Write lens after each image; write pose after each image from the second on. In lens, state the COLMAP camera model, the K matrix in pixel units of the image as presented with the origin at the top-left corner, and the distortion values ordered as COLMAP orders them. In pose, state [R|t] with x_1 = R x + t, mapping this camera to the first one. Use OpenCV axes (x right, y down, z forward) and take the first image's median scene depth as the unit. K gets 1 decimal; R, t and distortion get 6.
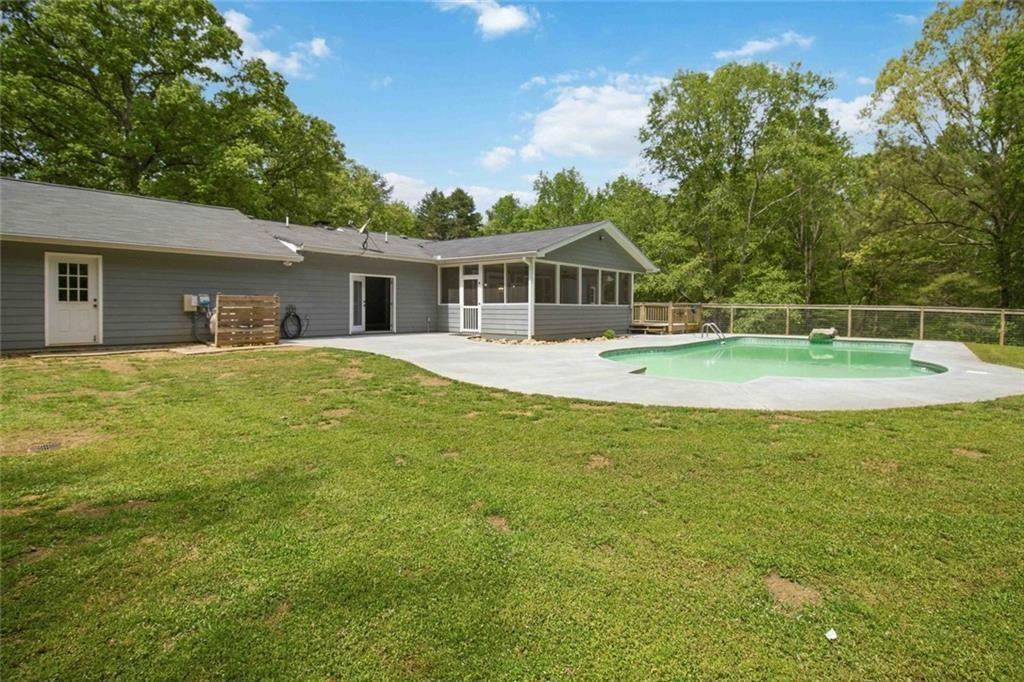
lens RADIAL K [[487.9, 0, 527.2], [0, 487.9, 315.4], [0, 0, 1]] dist [0.000523, -0.000297]
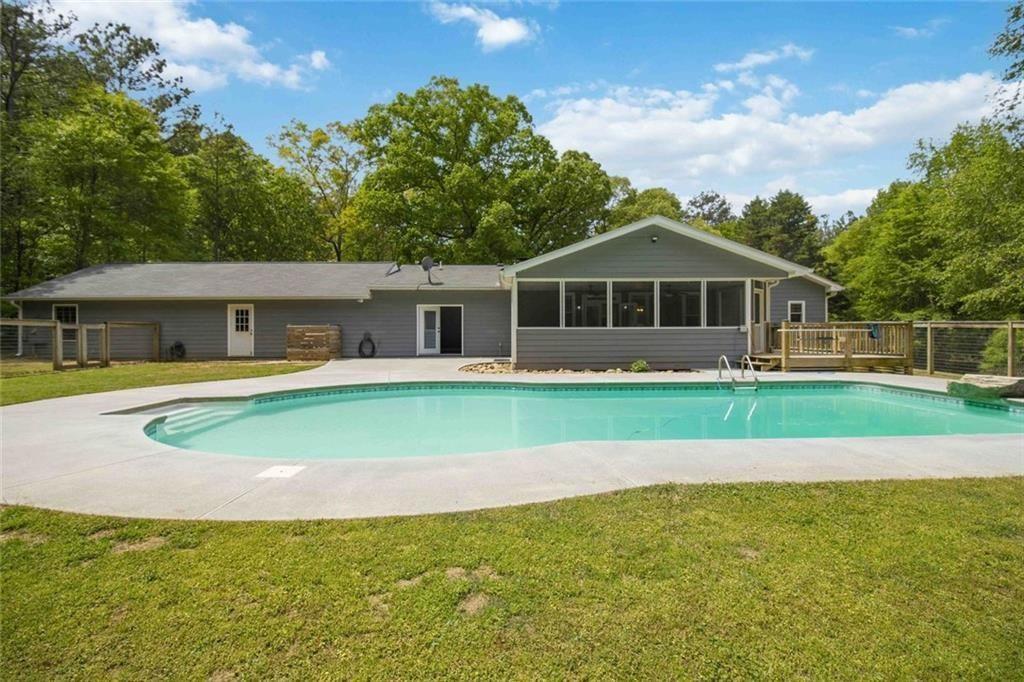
lens RADIAL K [[487.9, 0, 527.2], [0, 487.9, 315.4], [0, 0, 1]] dist [0.000523, -0.000297]
pose [[0.655160, -0.034666, -0.754694, 0.691550], [-0.003750, 0.998785, -0.049133, -0.002536], [0.755481, 0.035020, 0.654234, 0.410258]]
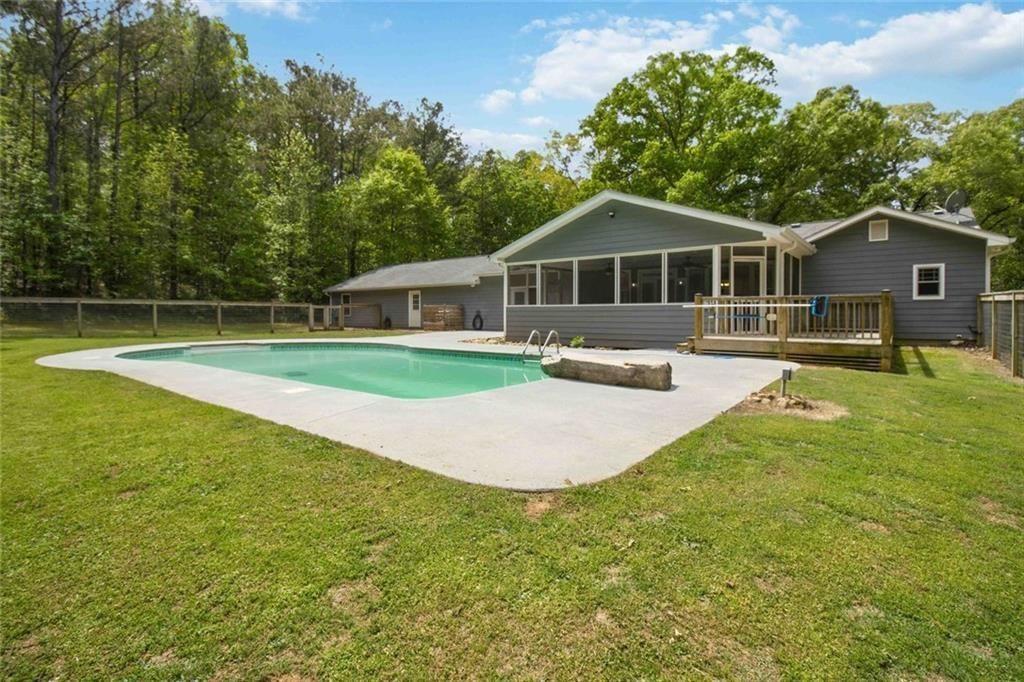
lens RADIAL K [[487.9, 0, 527.2], [0, 487.9, 315.4], [0, 0, 1]] dist [0.000523, -0.000297]
pose [[0.021006, -0.000456, -0.999779, 1.040240], [-0.012028, 0.999927, -0.000709, -0.003100], [0.999707, 0.012040, 0.020999, 0.994619]]
